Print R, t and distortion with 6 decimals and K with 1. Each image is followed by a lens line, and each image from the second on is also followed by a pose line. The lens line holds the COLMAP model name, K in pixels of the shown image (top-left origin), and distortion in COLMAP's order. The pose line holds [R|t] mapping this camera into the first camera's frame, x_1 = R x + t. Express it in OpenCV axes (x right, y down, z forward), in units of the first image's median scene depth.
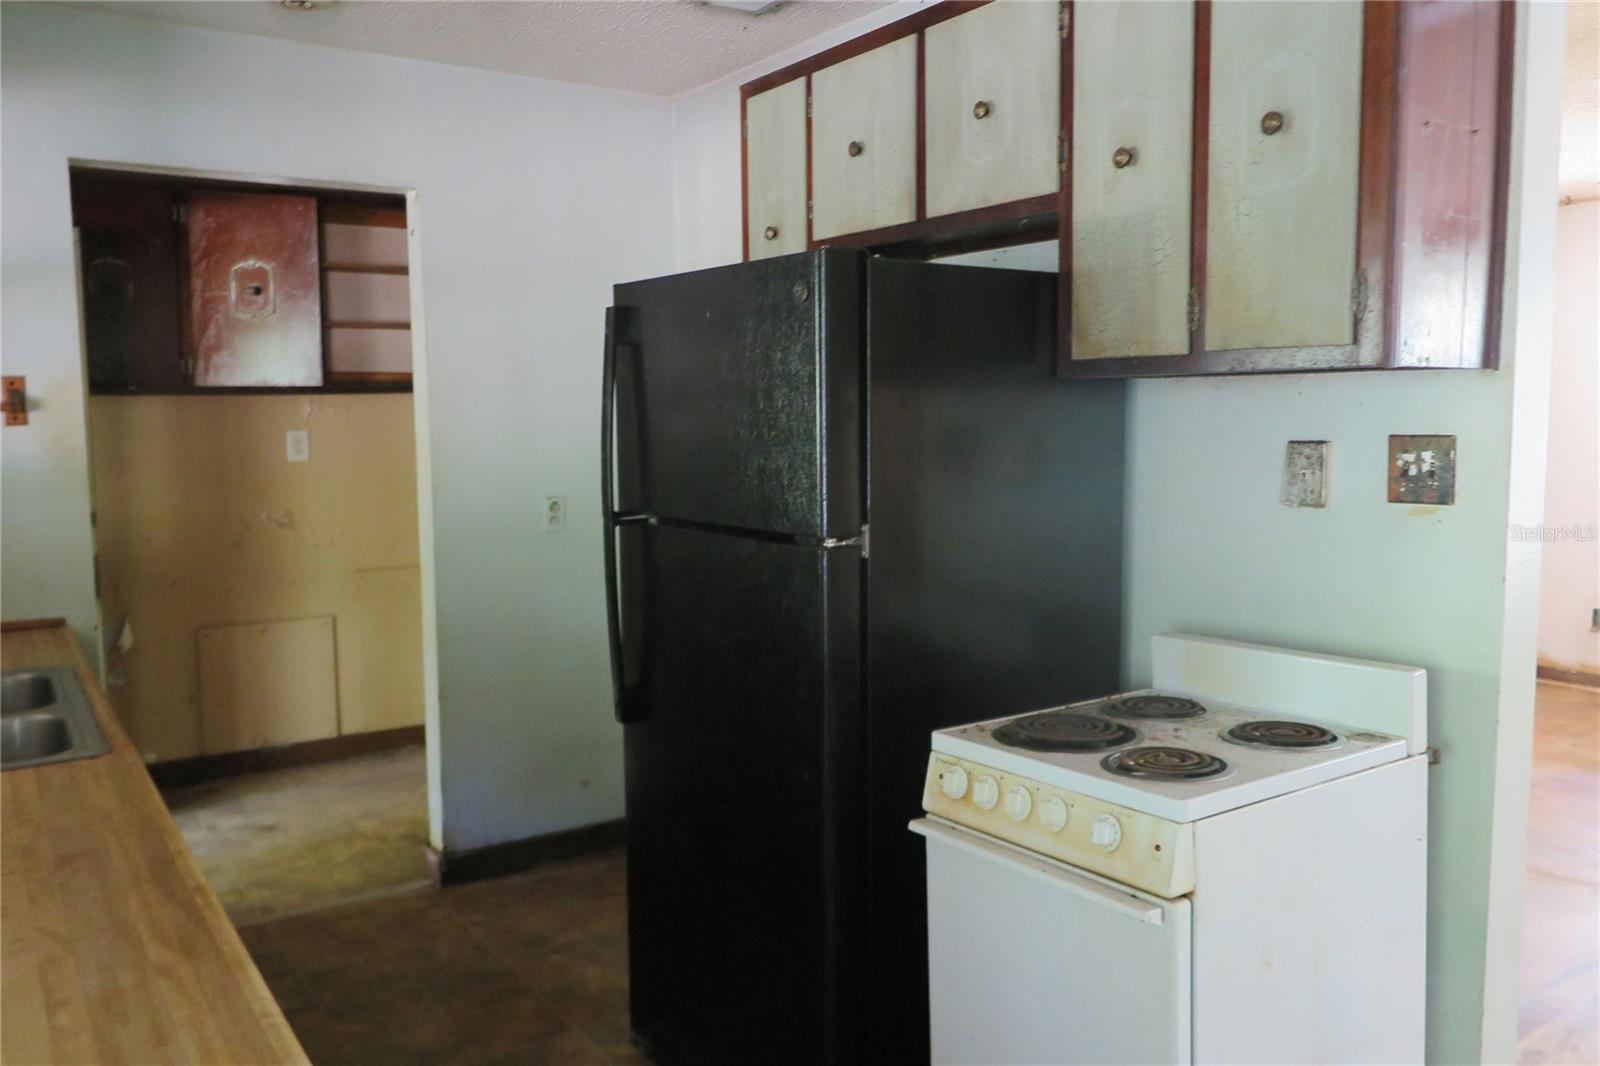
lens RADIAL K [[1266.1, 0, 802.2], [0, 1266.1, 534.8], [0, 0, 1]] dist [0.079672, -0.191734]
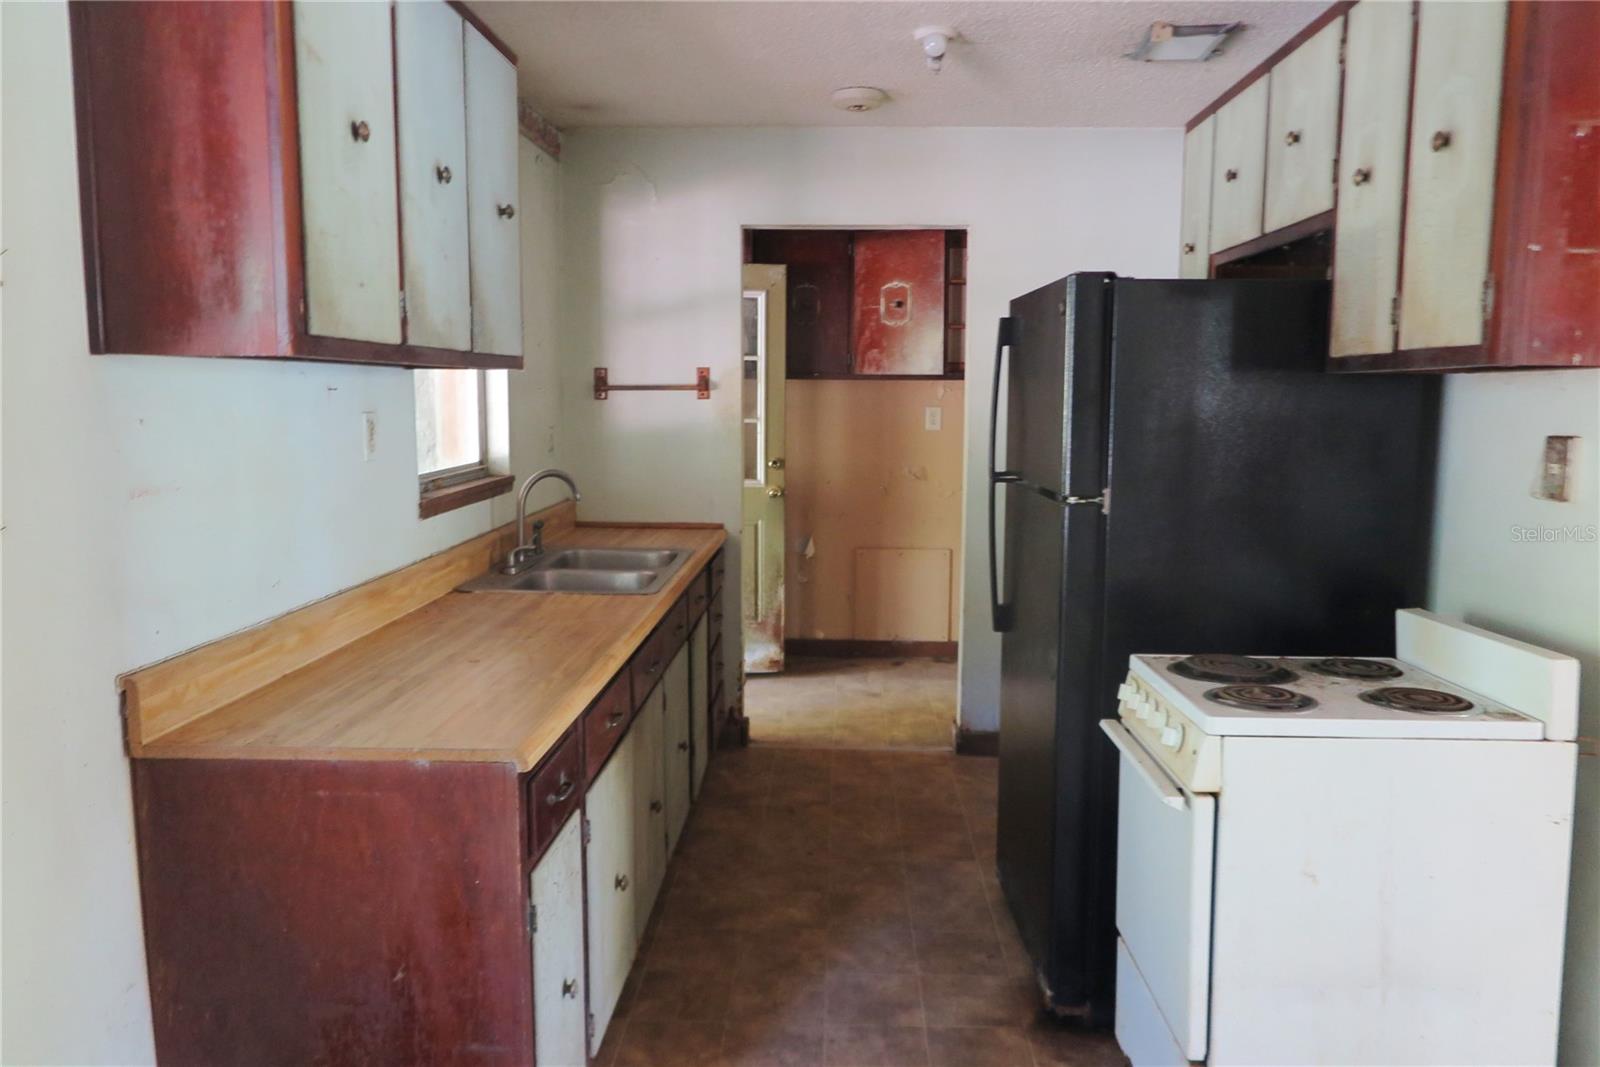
lens RADIAL K [[1178.0, 0, 804.6], [0, 1178.0, 531.6], [0, 0, 1]] dist [-0.000619, 0.000669]
pose [[0.795090, 0.083918, -0.600658, 0.317470], [-0.071381, 0.996446, 0.044726, 0.002656], [0.602277, 0.007315, 0.798254, -0.075076]]
